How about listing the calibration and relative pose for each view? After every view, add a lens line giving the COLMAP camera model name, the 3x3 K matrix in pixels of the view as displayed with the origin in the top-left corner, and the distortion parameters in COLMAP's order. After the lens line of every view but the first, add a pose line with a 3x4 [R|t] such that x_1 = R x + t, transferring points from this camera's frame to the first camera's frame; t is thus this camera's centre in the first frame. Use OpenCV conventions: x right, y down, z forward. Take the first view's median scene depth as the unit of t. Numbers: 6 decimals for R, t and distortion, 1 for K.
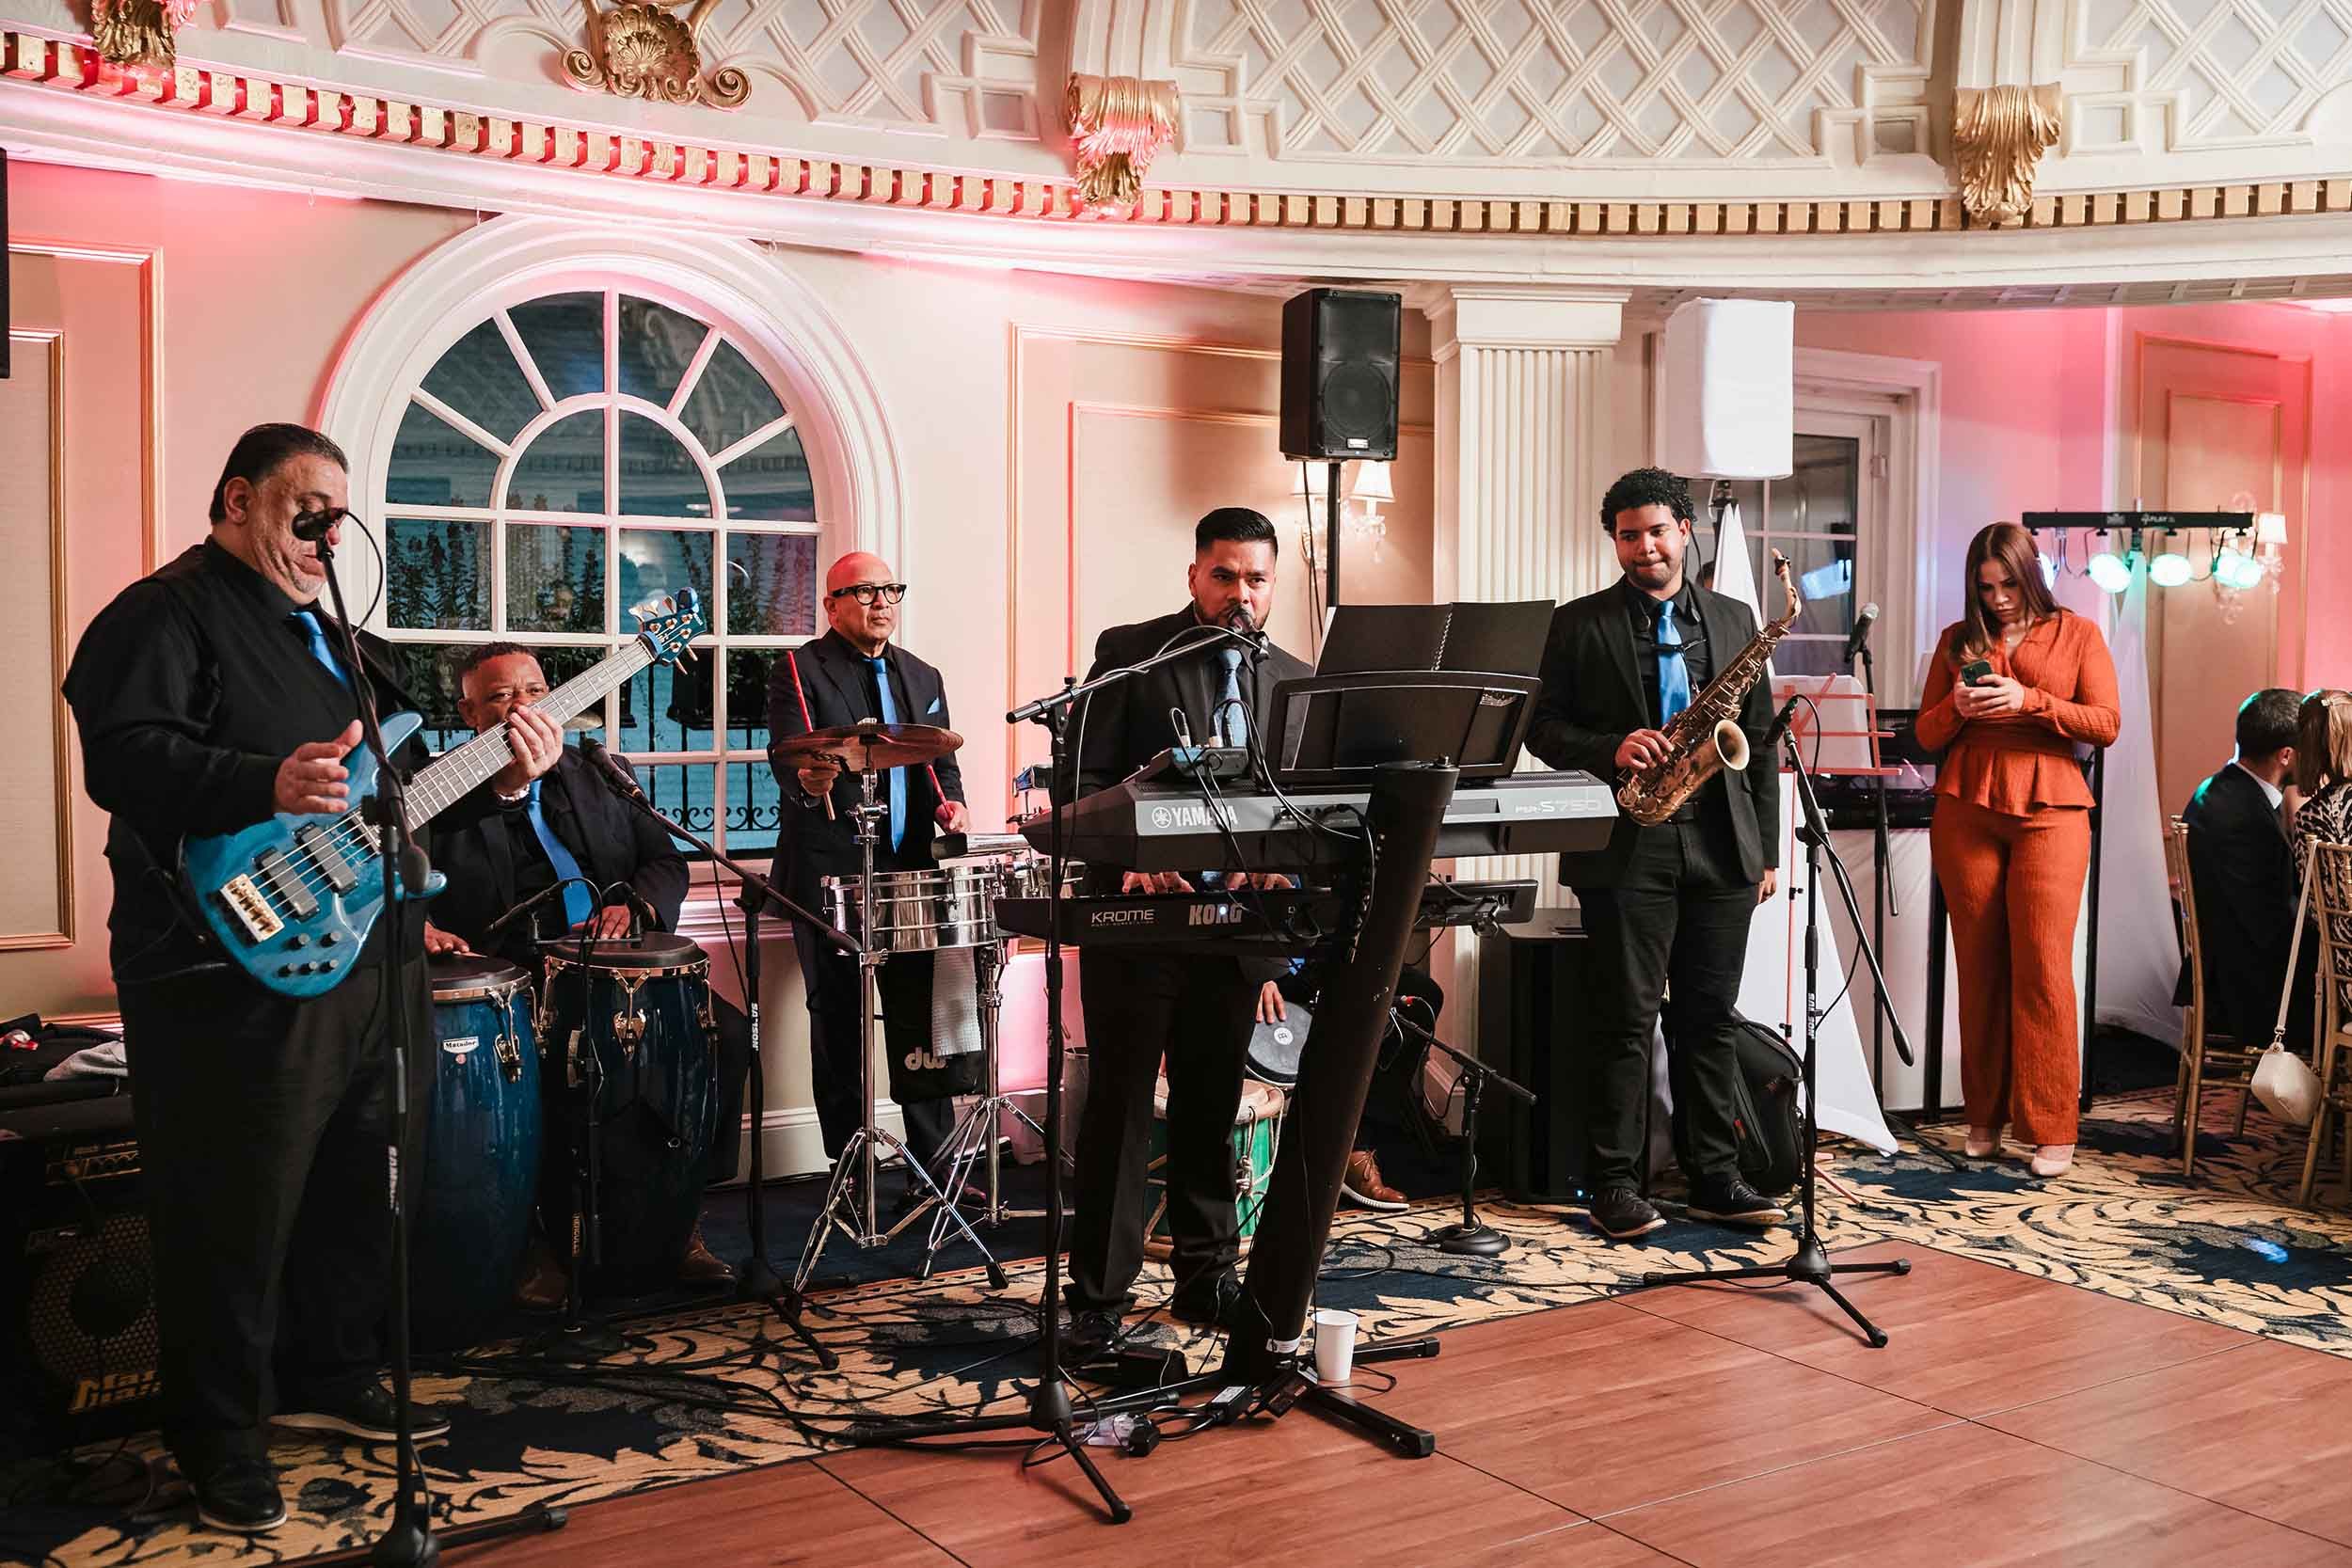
lens RADIAL K [[2356.6, 0, 1177.6], [0, 2356.6, 786.3], [0, 0, 1]] dist [-0.024373, 0.000000]
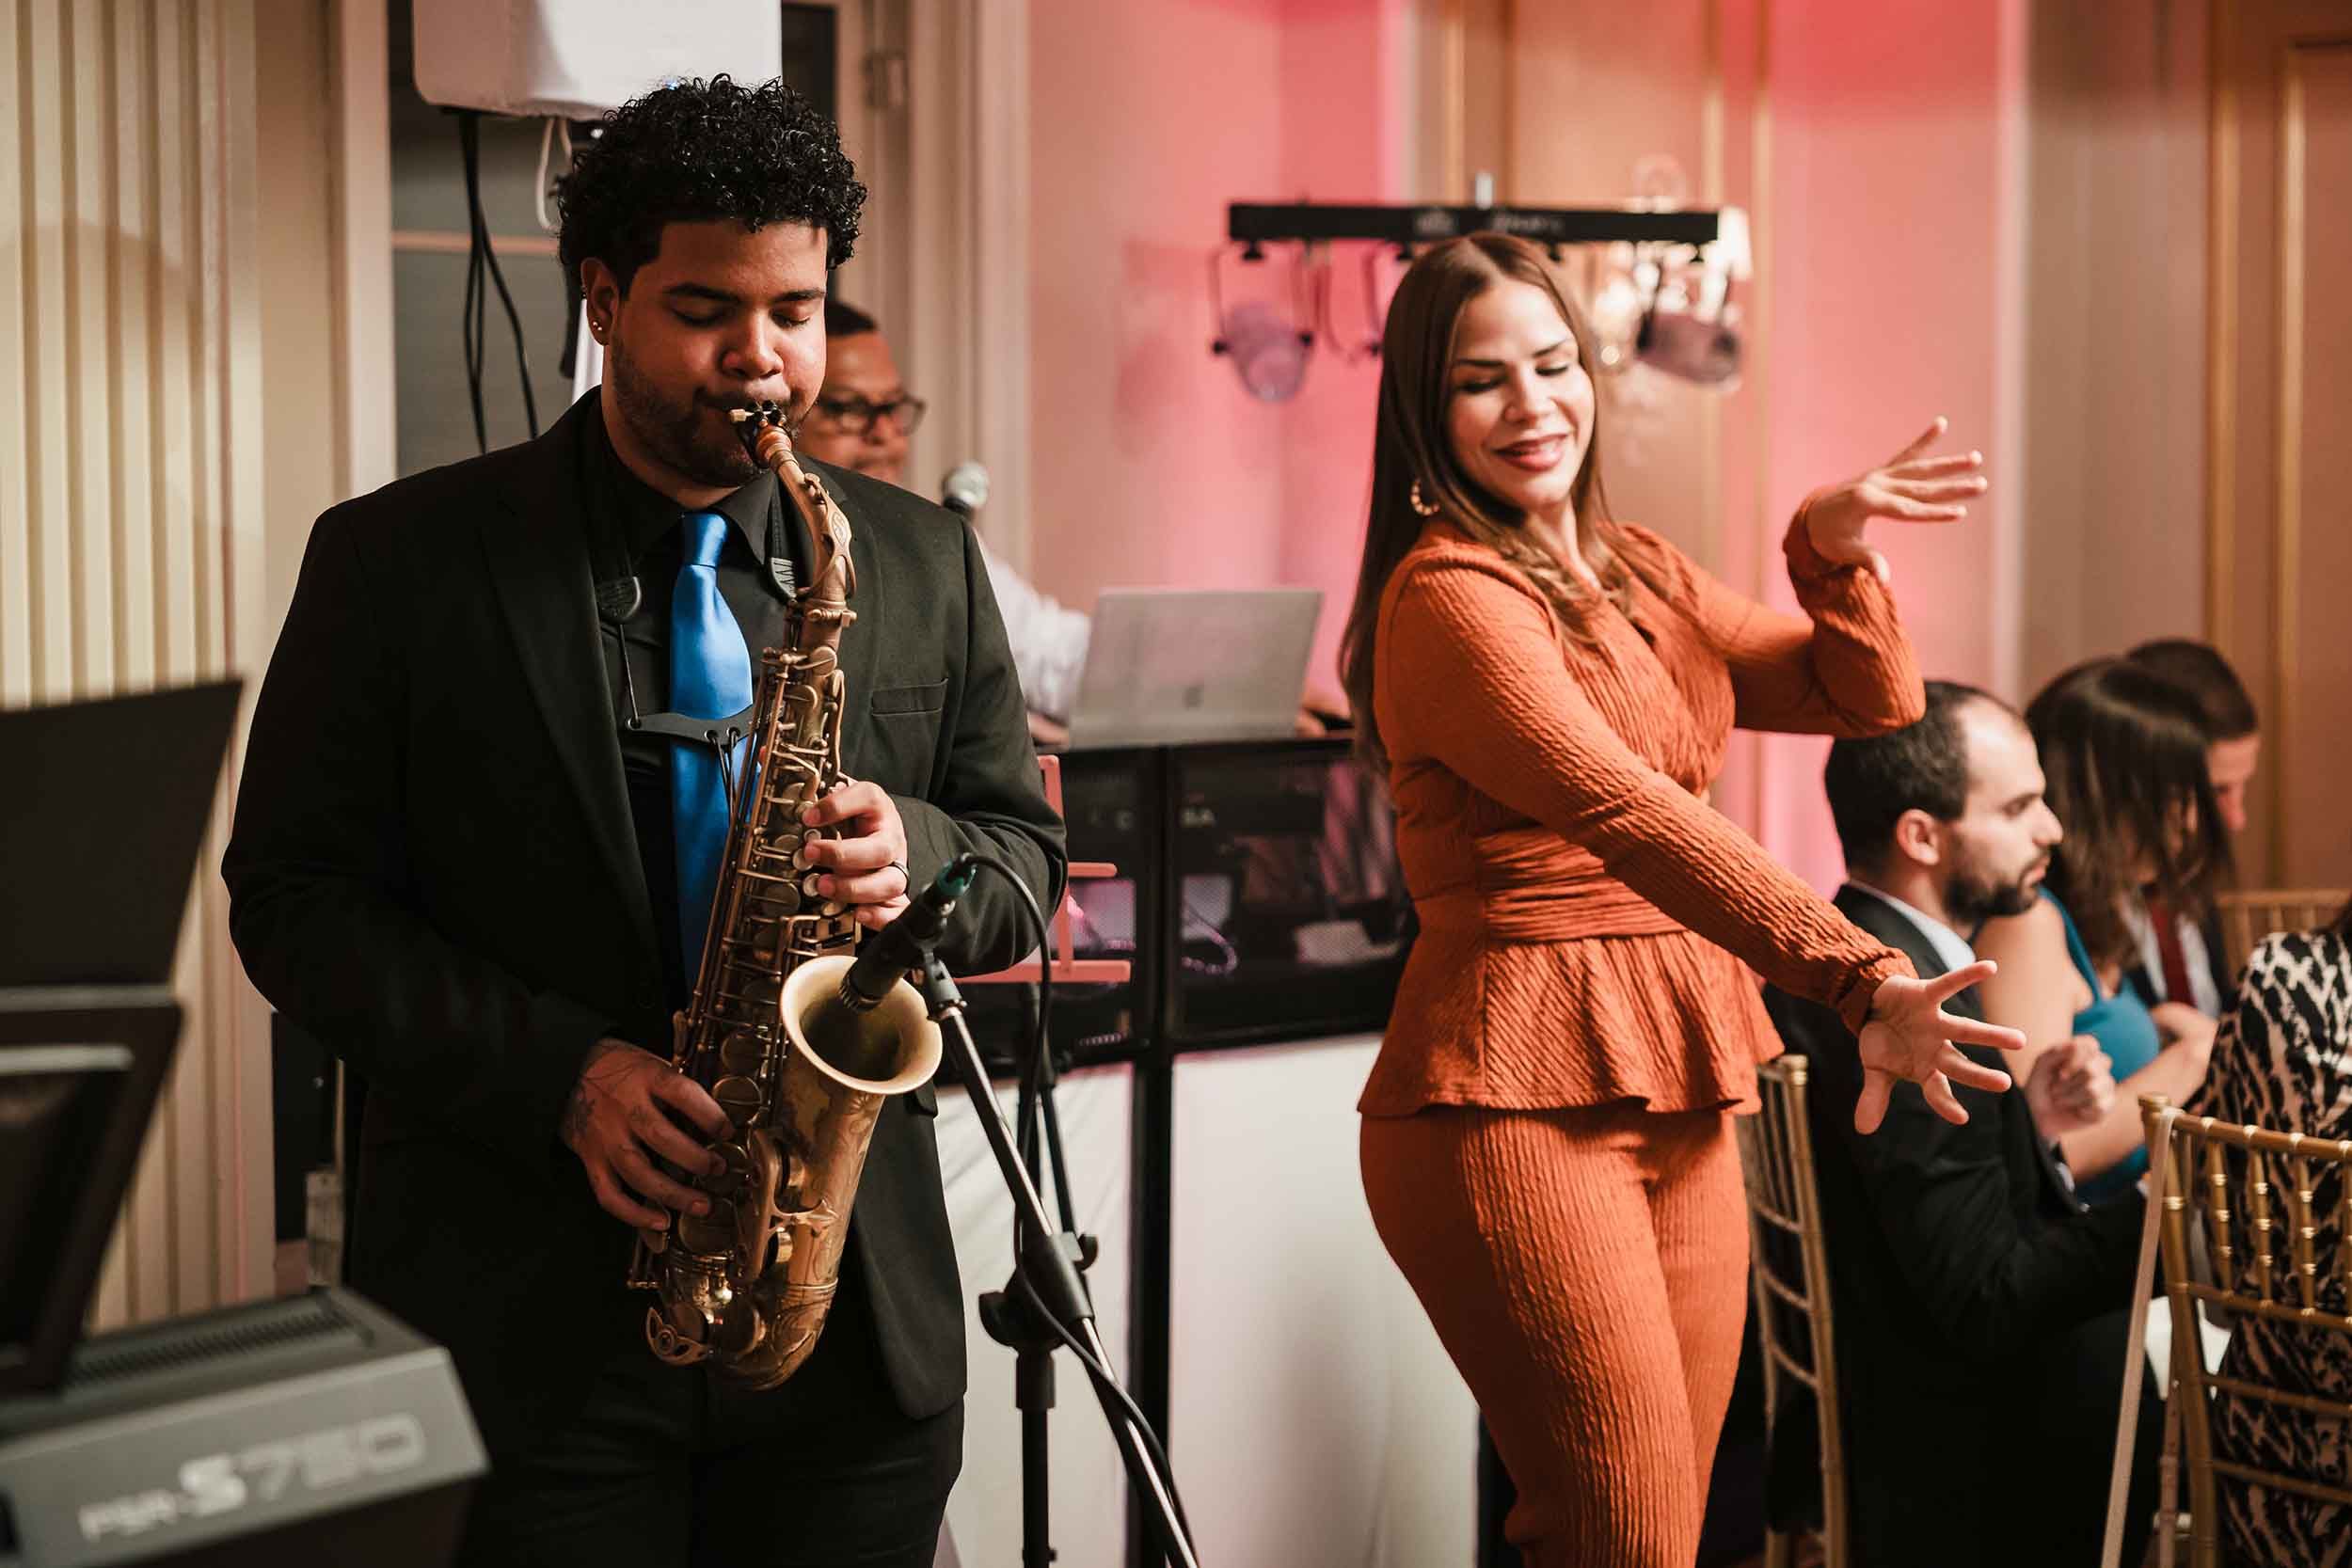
lens RADIAL K [[4812.0, 0, 1175.9], [0, 4812.0, 782.1], [0, 0, 1]] dist [0.040818, 0.000000]
pose [[0.923685, -0.028846, 0.382065, 0.026239], [0.022254, 0.999518, 0.021661, -0.033490], [-0.382506, -0.011506, 0.923882, 0.221718]]
